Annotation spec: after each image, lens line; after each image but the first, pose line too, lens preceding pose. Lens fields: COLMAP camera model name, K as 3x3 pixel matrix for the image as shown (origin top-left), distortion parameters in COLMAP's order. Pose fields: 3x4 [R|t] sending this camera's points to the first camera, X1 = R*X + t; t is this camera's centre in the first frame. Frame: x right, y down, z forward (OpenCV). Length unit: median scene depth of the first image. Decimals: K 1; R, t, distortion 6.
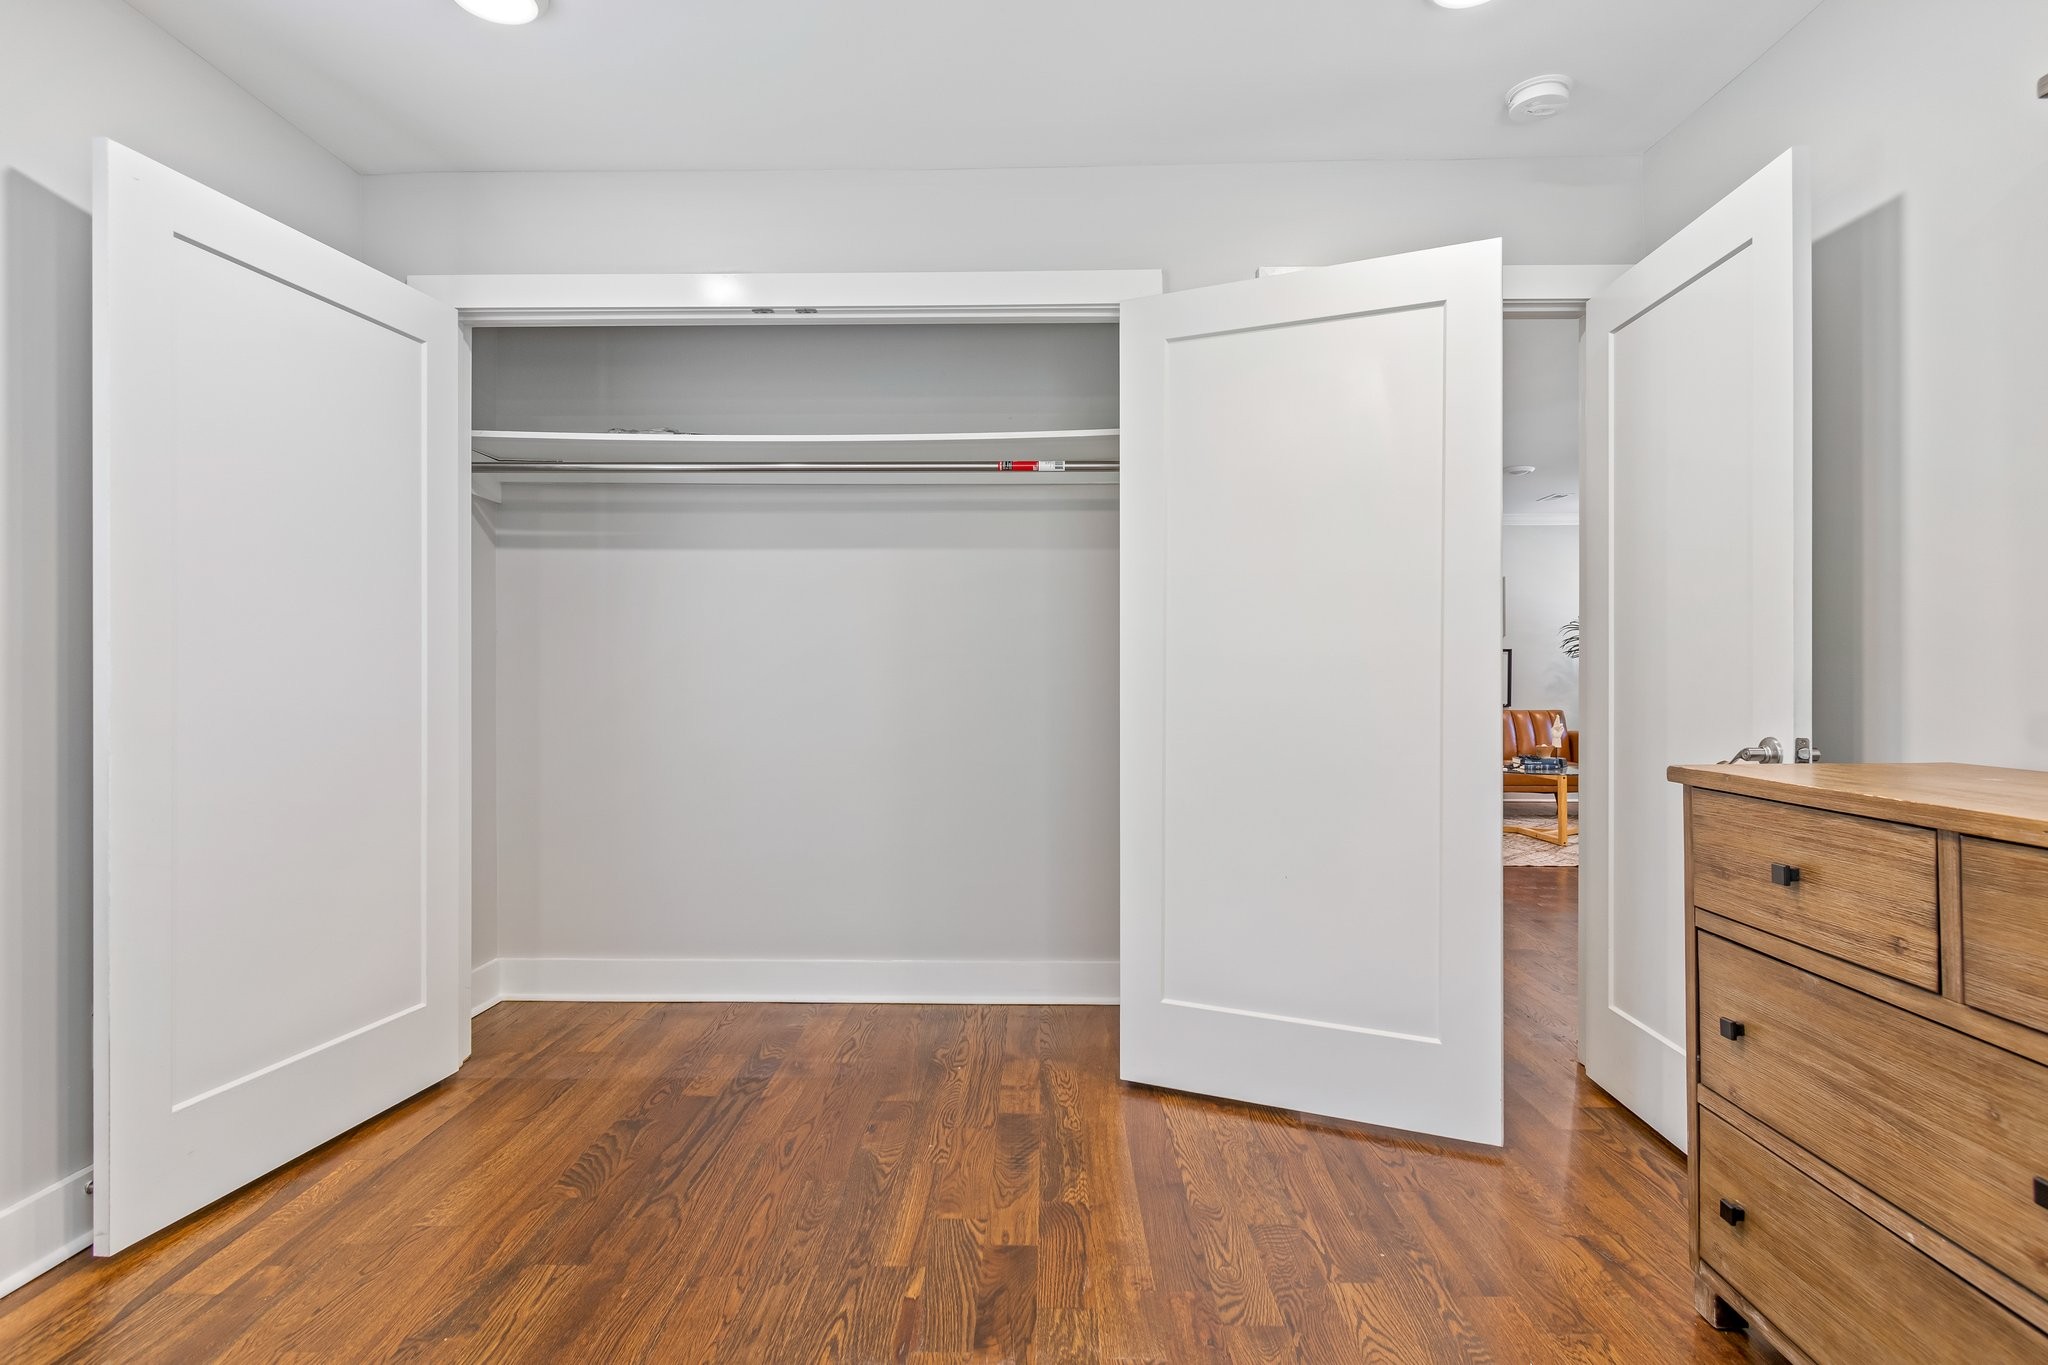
lens RADIAL K [[1048.3, 0, 1022.2], [0, 1048.3, 674.3], [0, 0, 1]] dist [-0.000029, -0.000090]
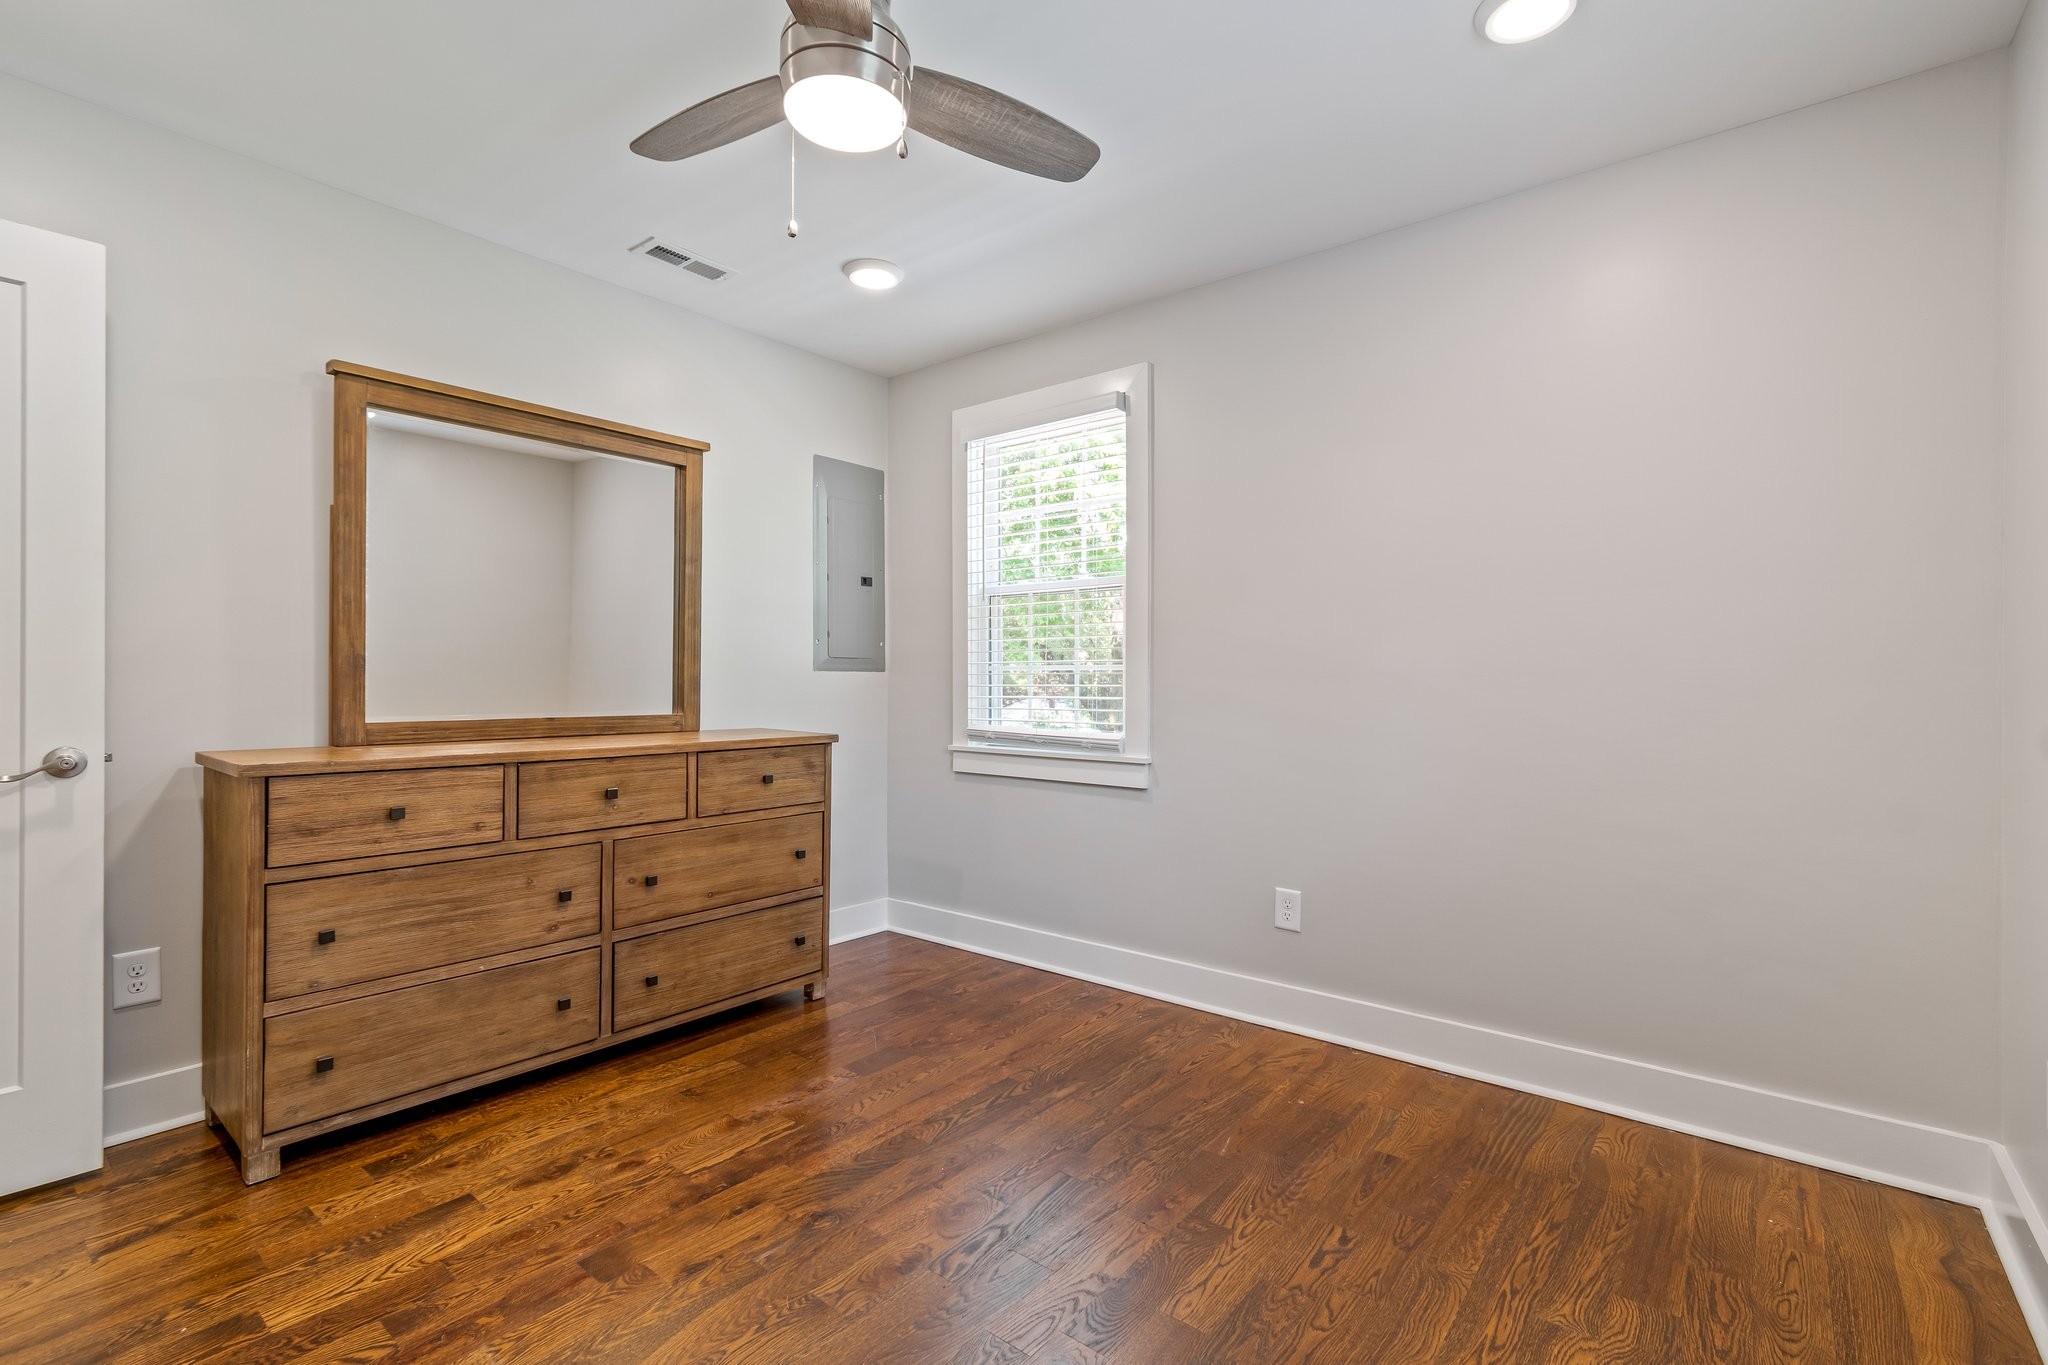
lens RADIAL K [[912.7, 0, 1023.1], [0, 912.7, 683.6], [0, 0, 1]] dist [0.007184, -0.000995]
pose [[-0.786843, -0.003695, 0.617143, -1.013833], [-0.005556, 0.999984, -0.001097, -0.018573], [-0.617129, -0.004292, -0.786850, 1.649553]]
